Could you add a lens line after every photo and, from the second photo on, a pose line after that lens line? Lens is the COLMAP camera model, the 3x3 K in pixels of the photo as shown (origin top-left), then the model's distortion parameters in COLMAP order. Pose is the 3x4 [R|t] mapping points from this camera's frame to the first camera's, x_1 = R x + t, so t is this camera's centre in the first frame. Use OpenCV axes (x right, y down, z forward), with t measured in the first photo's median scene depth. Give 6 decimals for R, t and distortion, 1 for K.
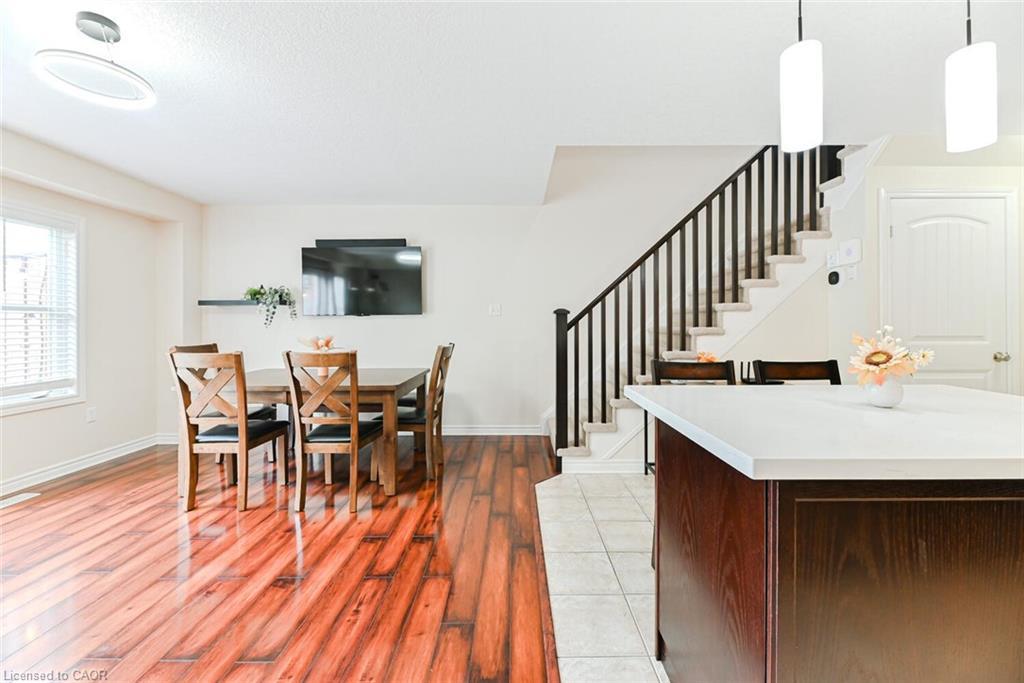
lens RADIAL K [[410.4, 0, 521.8], [0, 410.4, 322.5], [0, 0, 1]] dist [0.005582, -0.002833]
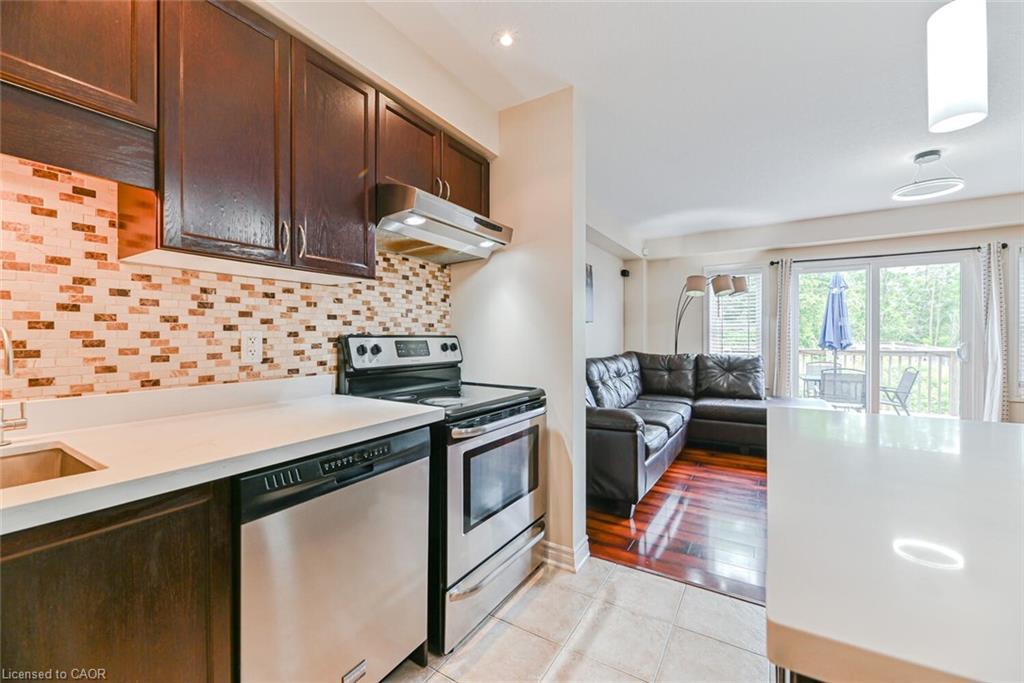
lens RADIAL K [[410.4, 0, 513.9], [0, 410.4, 341.6], [0, 0, 1]] dist [0.005582, -0.002833]
pose [[-0.538113, 0.014039, -0.842756, 0.672014], [0.008644, 0.999901, 0.011137, -0.000411], [0.842828, -0.001292, -0.538181, 0.245283]]
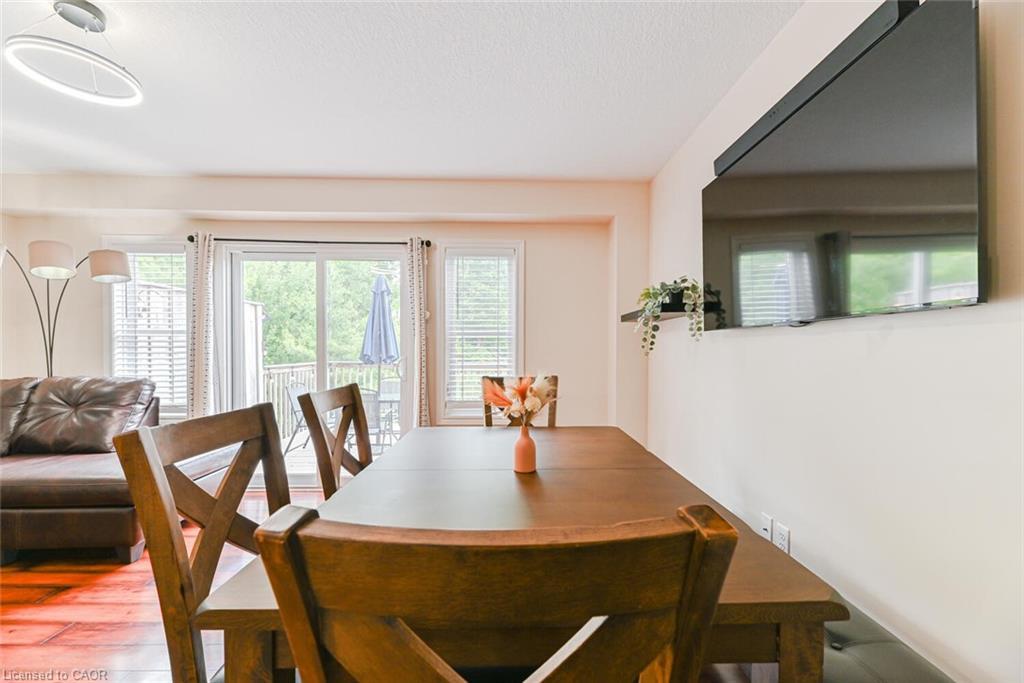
lens RADIAL K [[410.4, 0, 524.8], [0, 410.4, 353.7], [0, 0, 1]] dist [0.005582, -0.002833]
pose [[0.003036, 0.021576, -0.999763, -0.064493], [0.001254, 0.999766, 0.021580, -0.001493], [0.999995, -0.001319, 0.003008, 1.020527]]
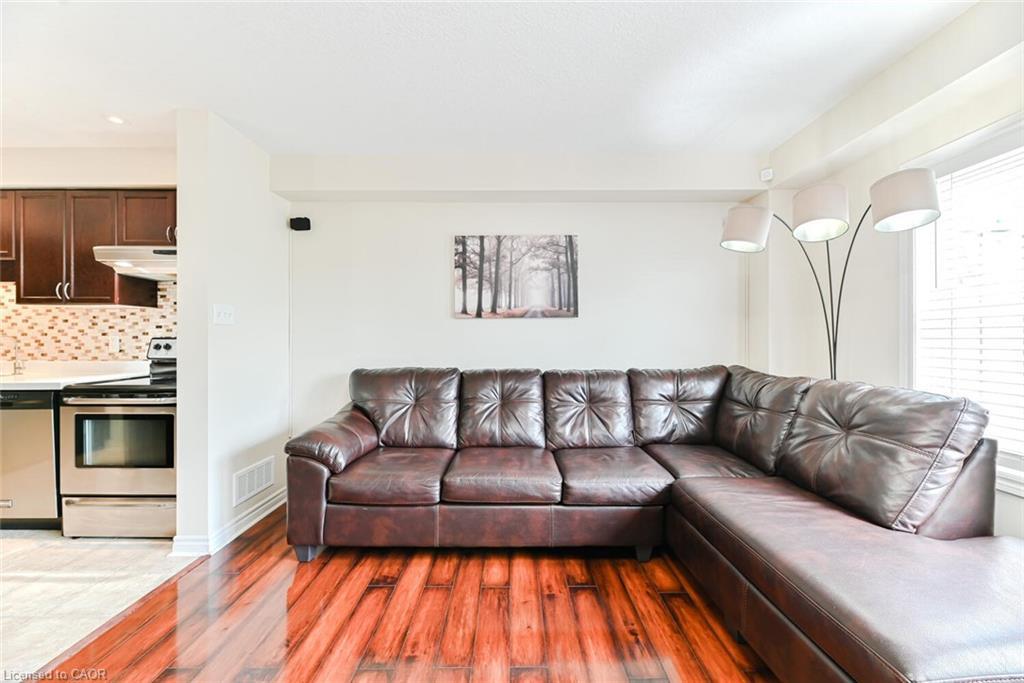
lens RADIAL K [[410.4, 0, 513.1], [0, 410.4, 342.2], [0, 0, 1]] dist [0.005582, -0.002833]
pose [[-0.999748, 0.002859, 0.022278, -0.483372], [0.002866, 0.999996, 0.000291, 0.007081], [-0.022277, 0.000355, -0.999752, 0.652330]]
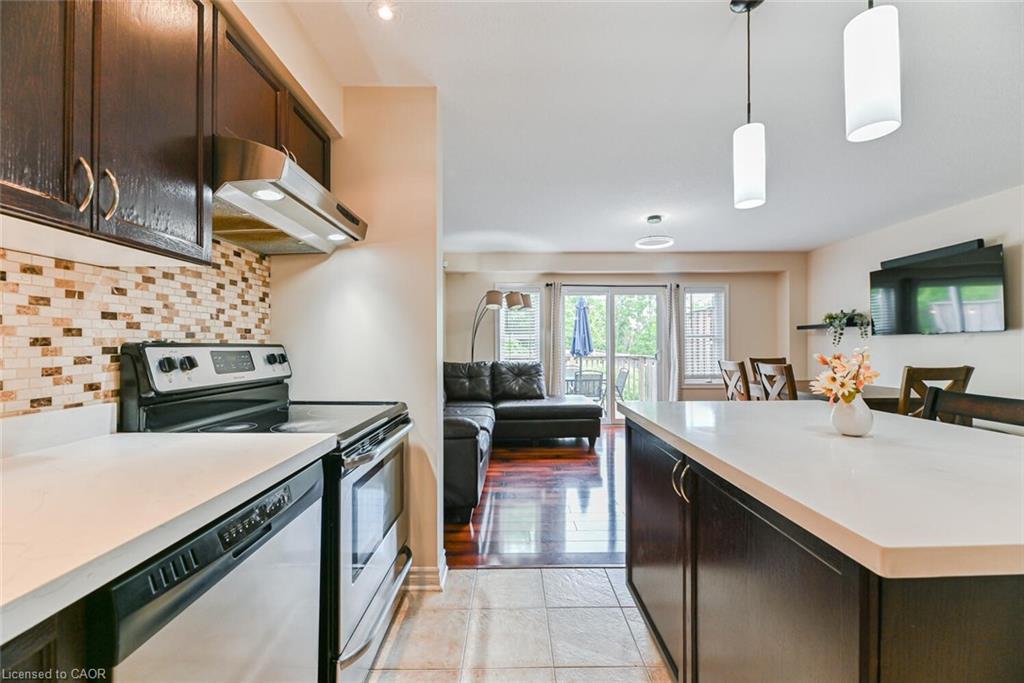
lens RADIAL K [[410.4, 0, 515.5], [0, 410.4, 347.0], [0, 0, 1]] dist [0.005582, -0.002833]
pose [[-0.002489, 0.006486, -0.999976, 0.699485], [0.007827, 0.999948, 0.006466, -0.001349], [0.999966, -0.007811, -0.002539, 0.100006]]
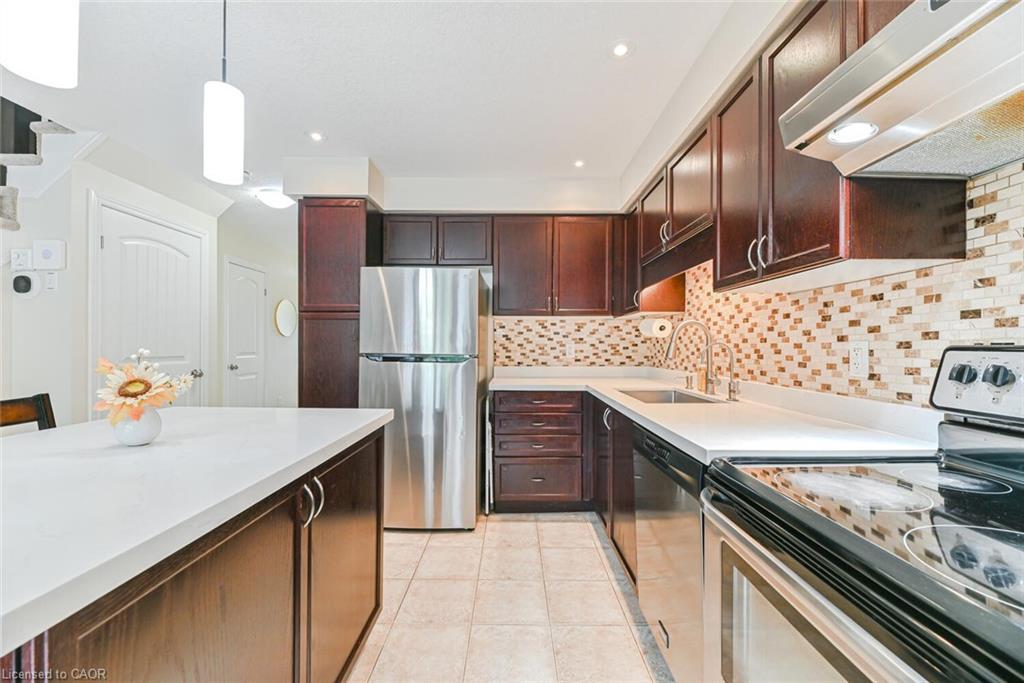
lens RADIAL K [[410.4, 0, 515.4], [0, 410.4, 343.5], [0, 0, 1]] dist [0.005582, -0.002833]
pose [[0.017537, 0.006928, 0.999822, 0.017573], [-0.008962, 0.999937, -0.006772, -0.001815], [-0.999806, -0.008842, 0.017598, 0.082072]]
